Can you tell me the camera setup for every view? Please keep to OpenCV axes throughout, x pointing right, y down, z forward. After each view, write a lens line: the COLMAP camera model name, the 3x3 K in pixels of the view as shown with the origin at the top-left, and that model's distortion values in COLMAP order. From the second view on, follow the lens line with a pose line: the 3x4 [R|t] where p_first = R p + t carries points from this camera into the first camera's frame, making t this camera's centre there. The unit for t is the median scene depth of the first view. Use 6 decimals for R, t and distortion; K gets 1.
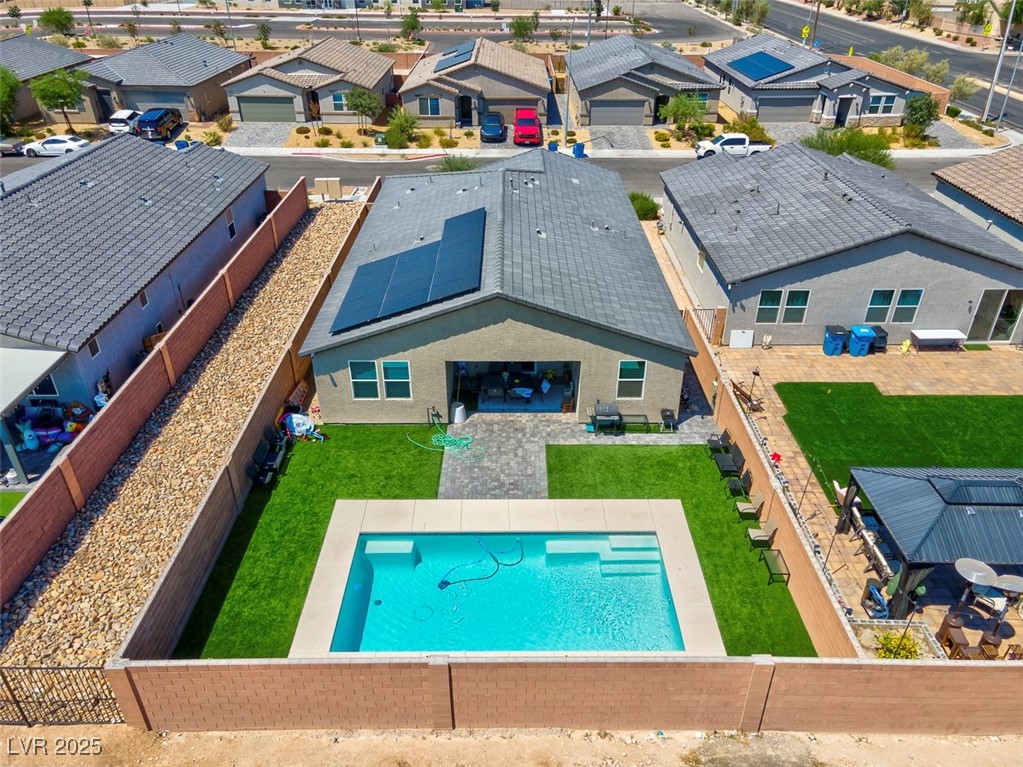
lens RADIAL K [[753.7, 0, 511.5], [0, 753.7, 383.5], [0, 0, 1]] dist [0.007518, 0.068449]
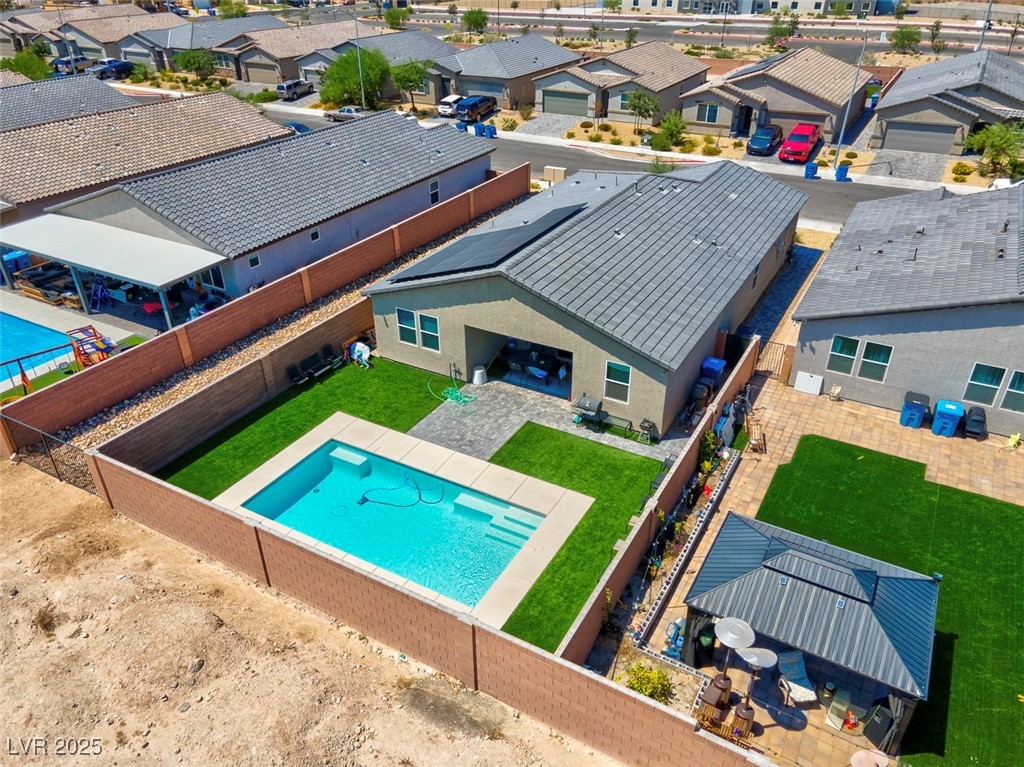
lens RADIAL K [[746.5, 0, 512.0], [0, 746.5, 383.5], [0, 0, 1]] dist [0.021565, 0.044160]
pose [[0.867952, 0.247554, -0.430553, 0.388256], [-0.248456, 0.967071, 0.055171, -0.019377], [0.430033, 0.059088, 0.900878, 0.019178]]
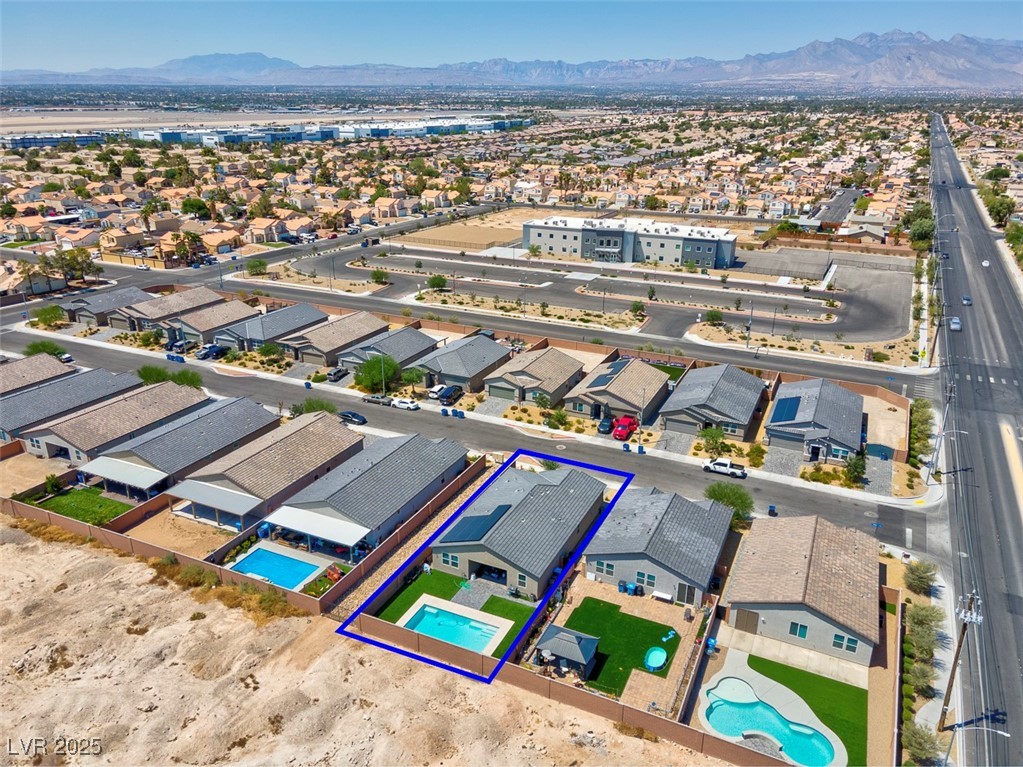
lens RADIAL K [[745.8, 0, 511.5], [0, 745.8, 383.5], [0, 0, 1]] dist [0.021565, 0.044160]
pose [[0.904251, 0.158886, -0.396340, 0.978855], [-0.226056, 0.965580, -0.128661, -0.309574], [0.362256, 0.205937, 0.909044, -1.582856]]
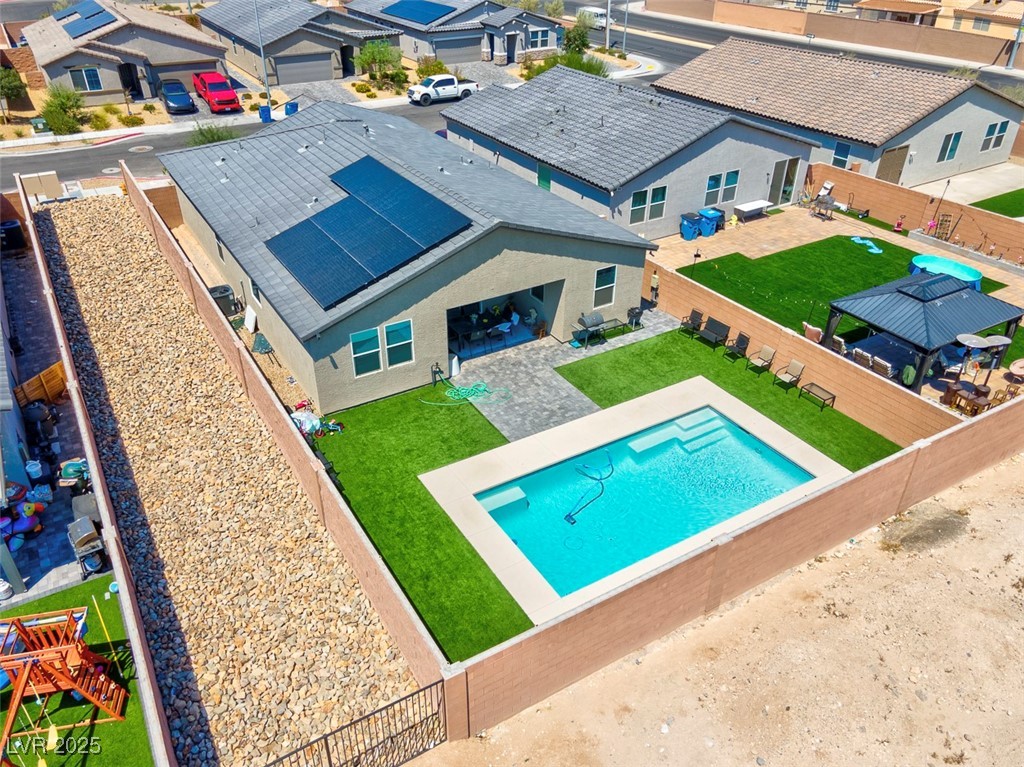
lens RADIAL K [[776.4, 0, 495.4], [0, 776.4, 389.3], [0, 0, 1]] dist [0.024986, 0.033671]
pose [[0.861951, -0.275157, 0.425828, -0.384495], [0.262075, 0.960808, 0.090359, -0.004668], [-0.434002, 0.033714, 0.900281, 0.084915]]
